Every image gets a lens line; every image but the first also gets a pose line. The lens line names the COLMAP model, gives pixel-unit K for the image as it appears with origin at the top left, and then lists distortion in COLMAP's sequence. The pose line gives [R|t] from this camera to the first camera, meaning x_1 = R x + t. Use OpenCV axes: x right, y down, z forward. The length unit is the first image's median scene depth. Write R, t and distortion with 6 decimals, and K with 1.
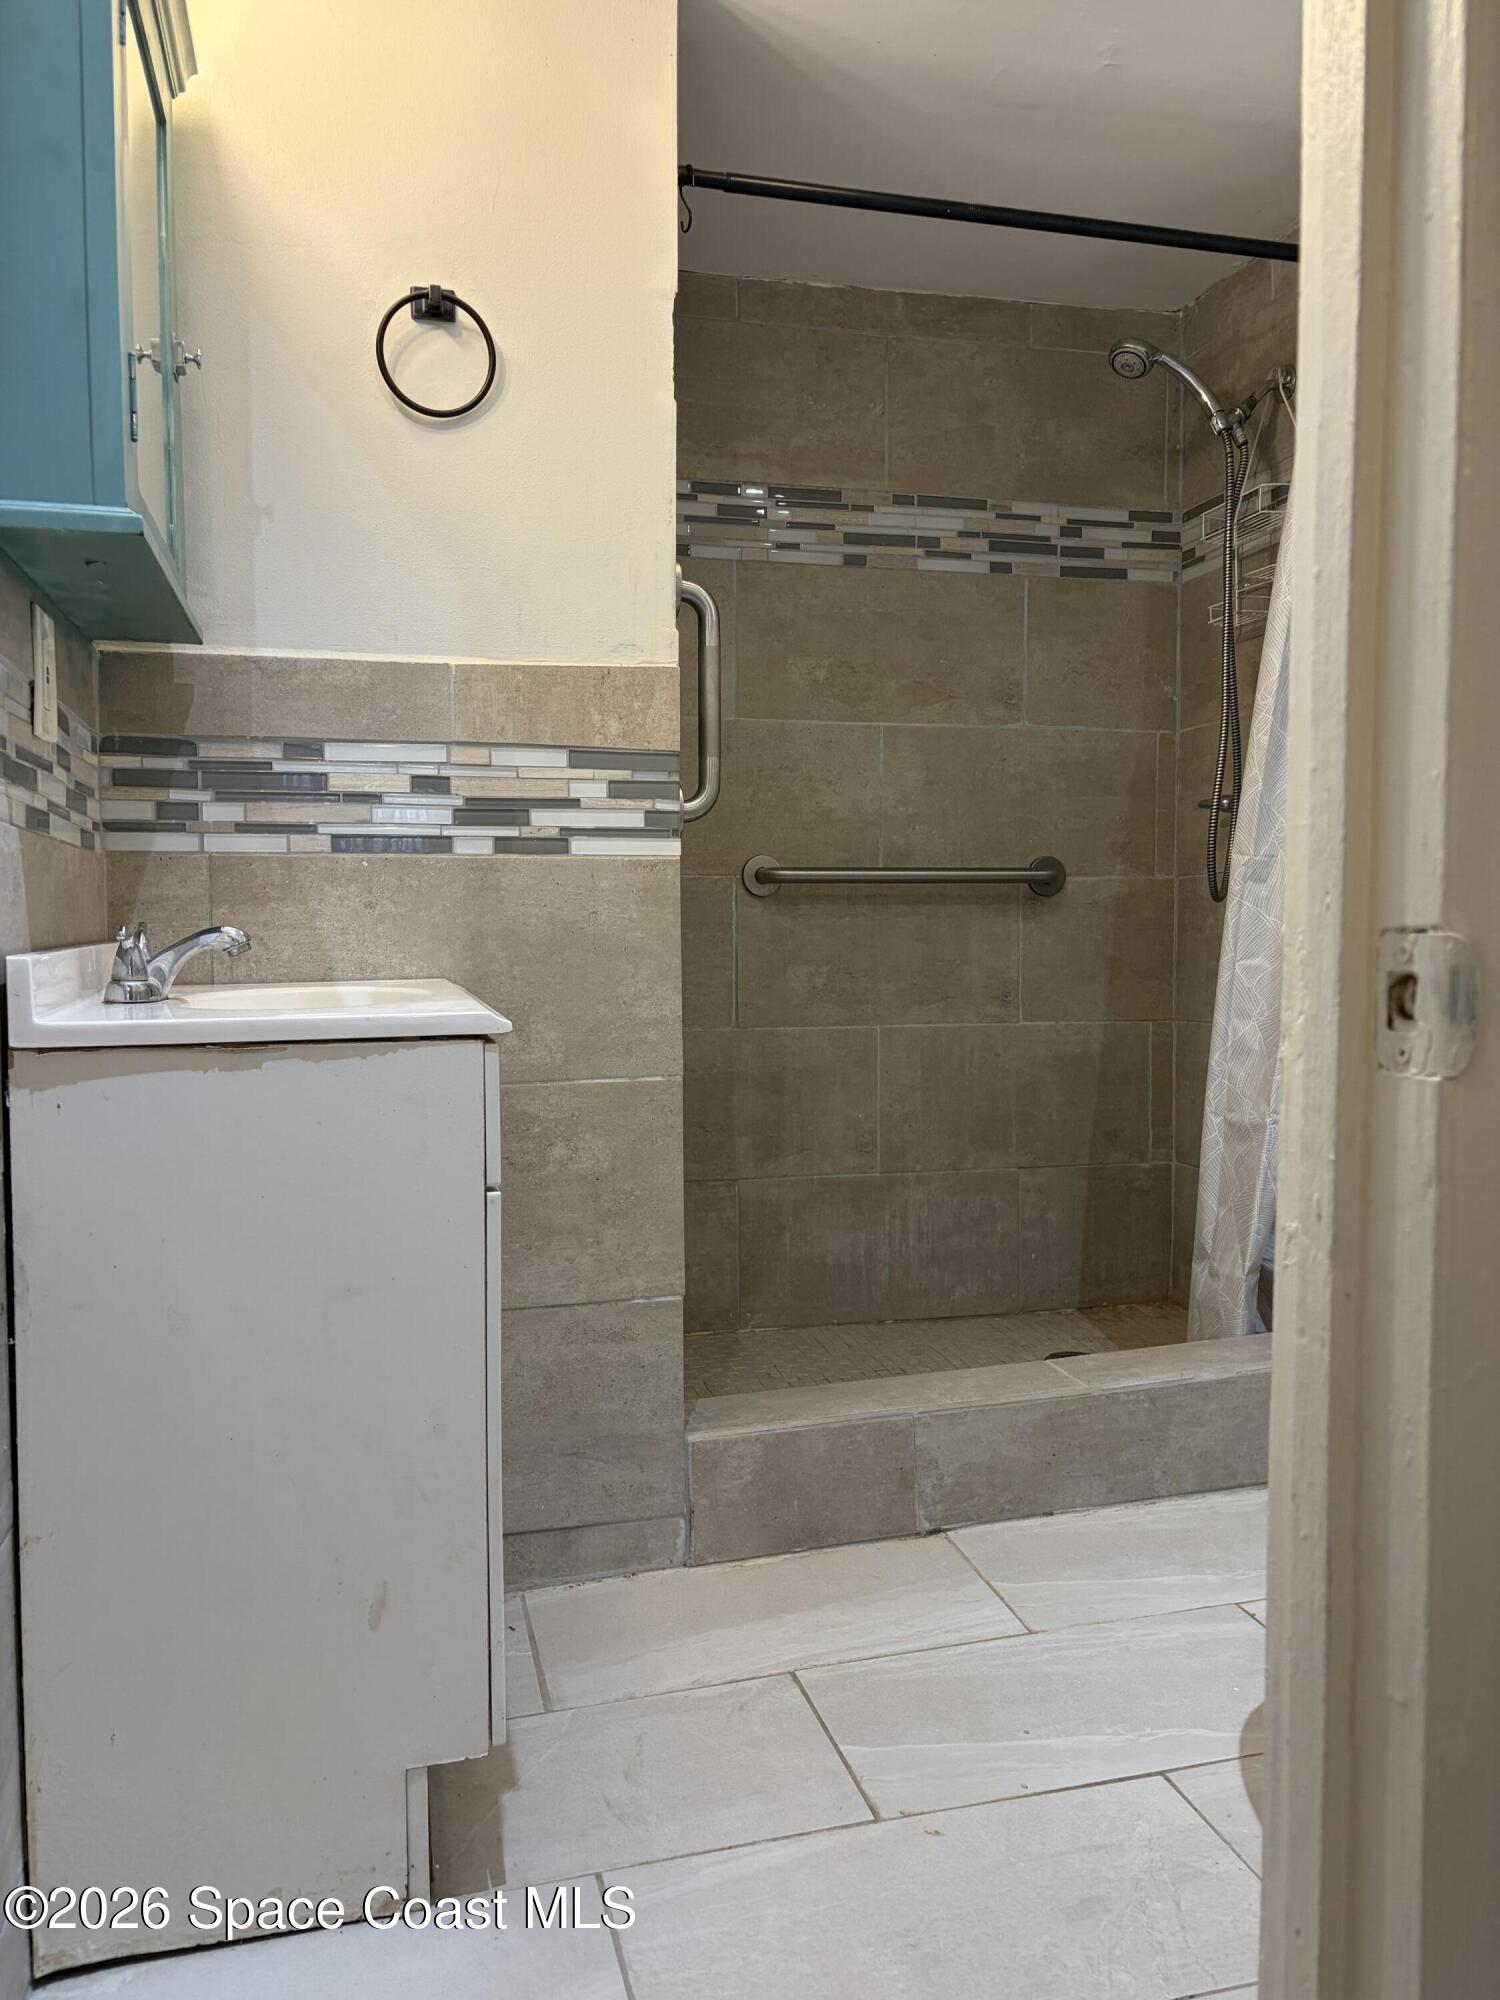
lens RADIAL K [[1519.6, 0, 739.1], [0, 1519.6, 1011.6], [0, 0, 1]] dist [0.038648, -0.036641]
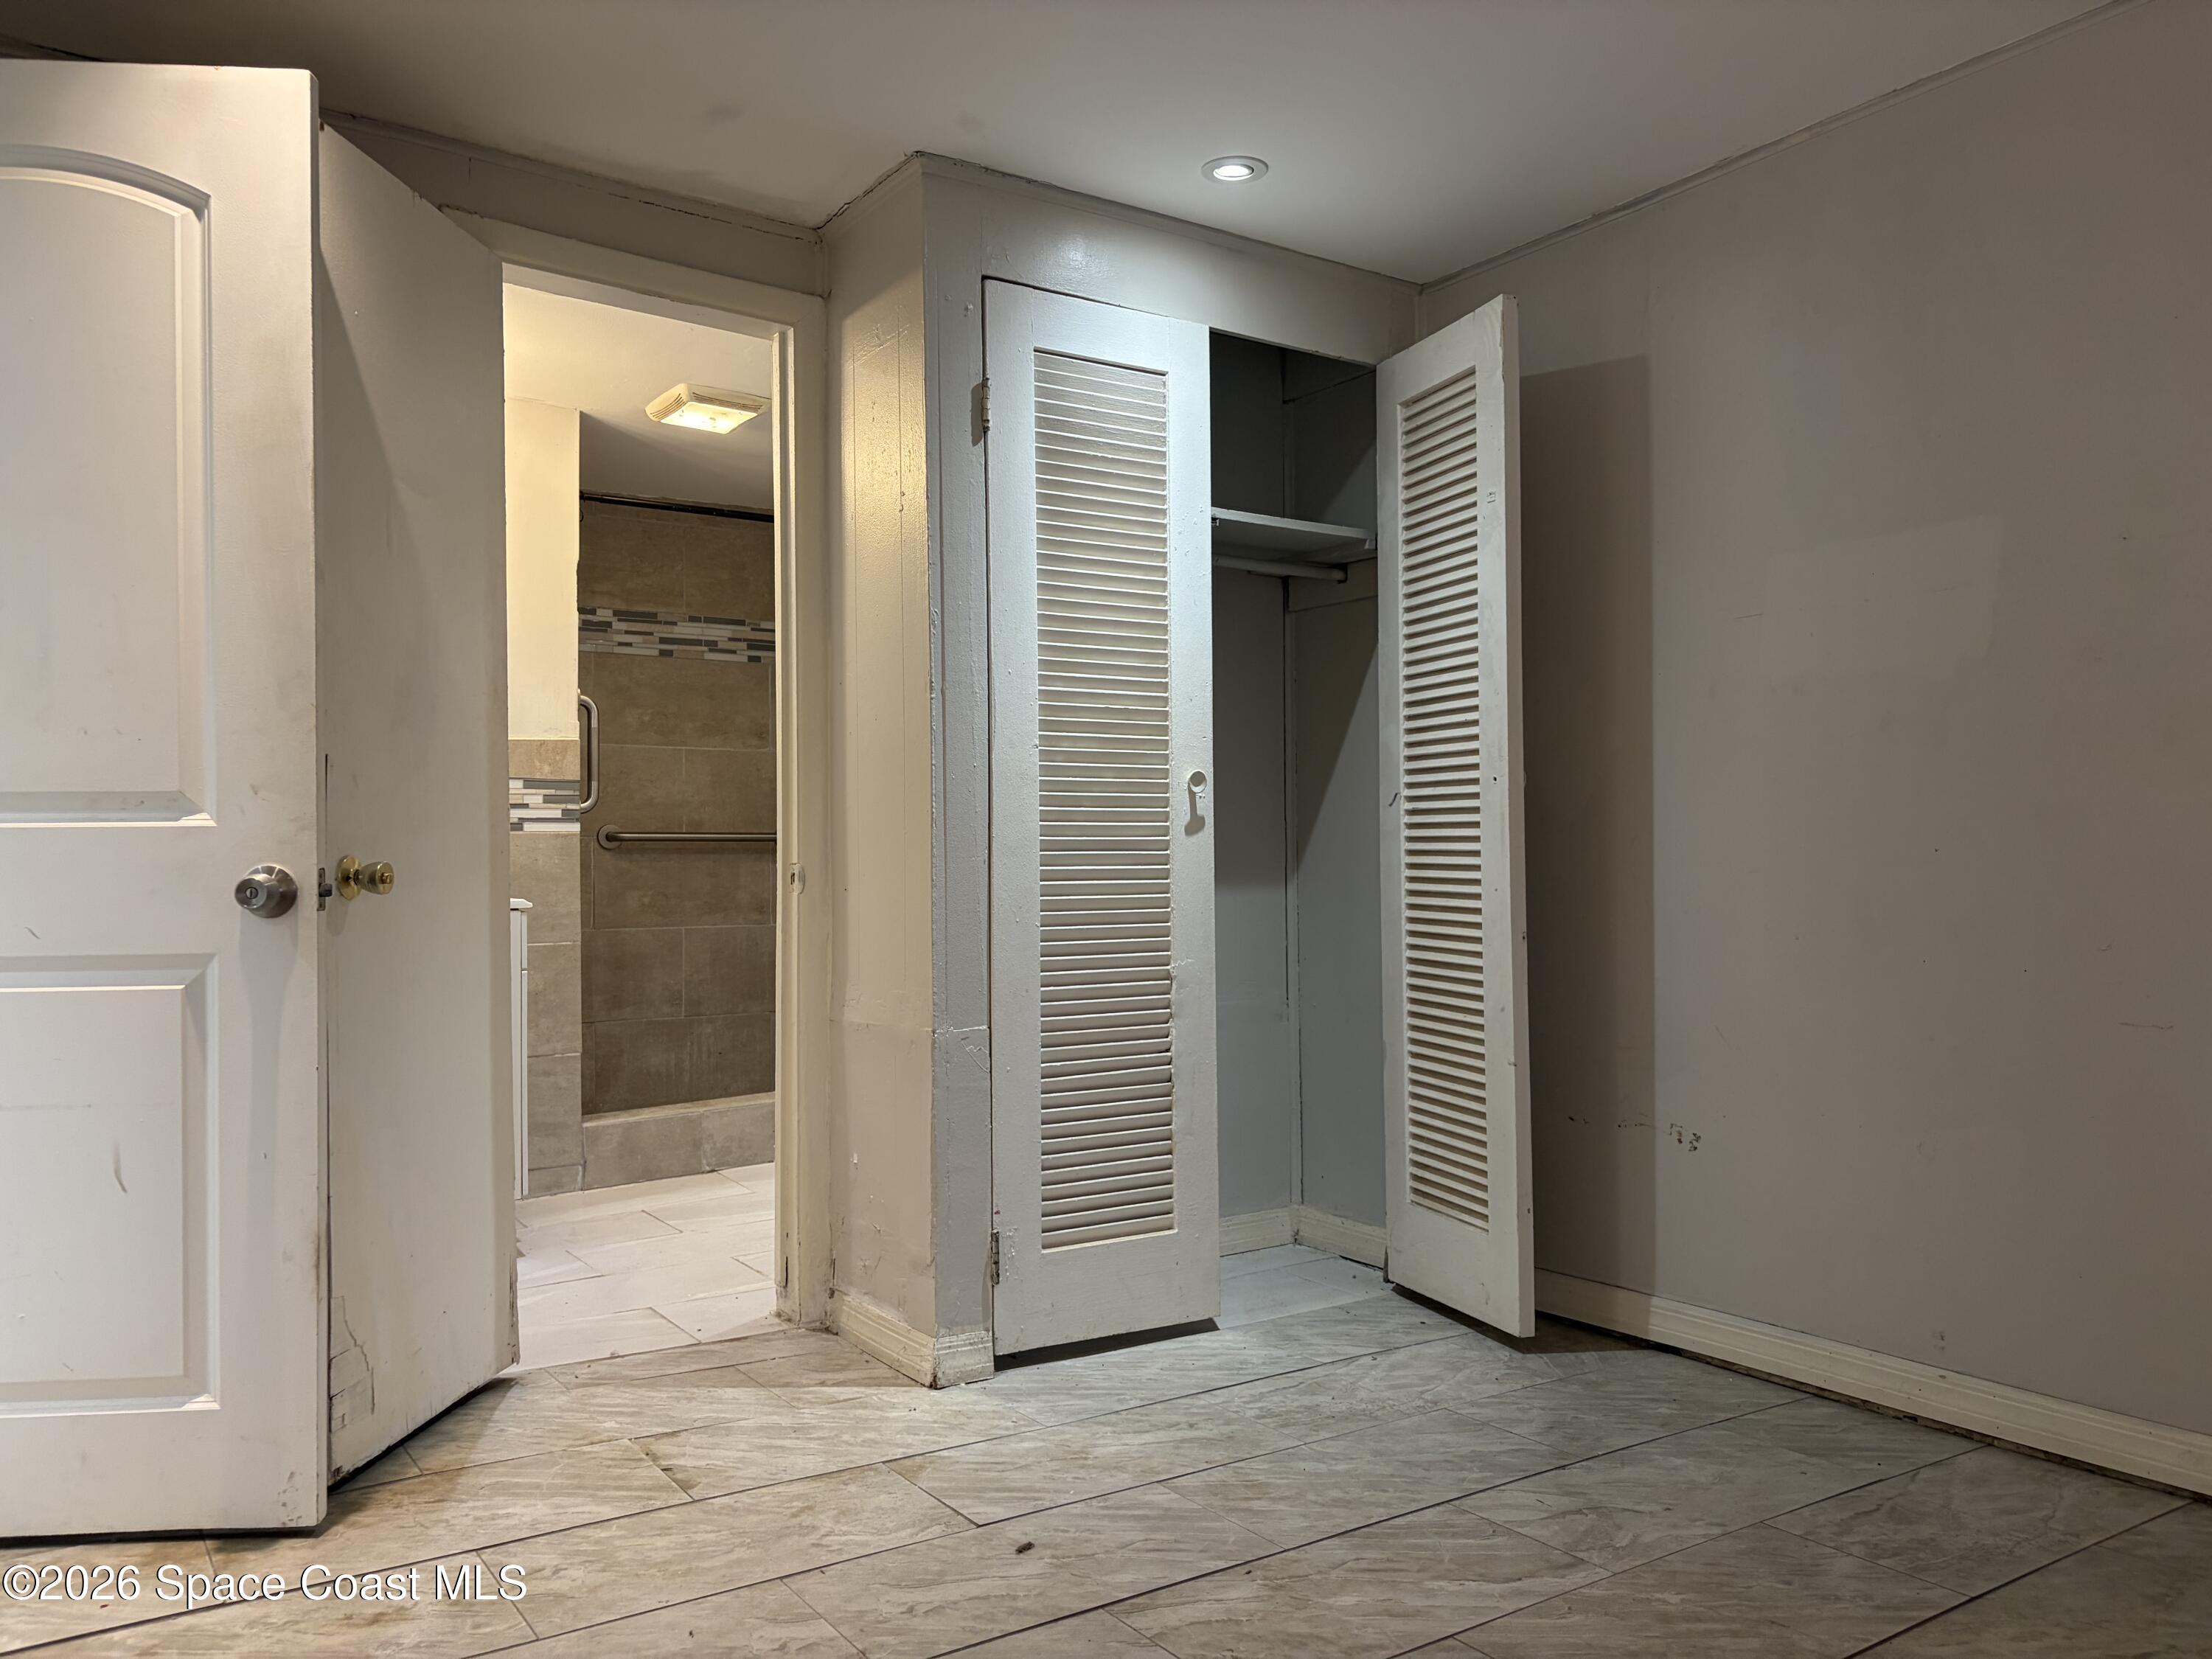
lens RADIAL K [[1680.6, 0, 1113.2], [0, 1680.6, 846.5], [0, 0, 1]] dist [0.038648, -0.036641]
pose [[0.942870, 0.000748, 0.333160, -0.116297], [0.023301, 0.997401, -0.068182, 0.085468], [-0.332345, 0.072050, 0.940402, -1.327061]]
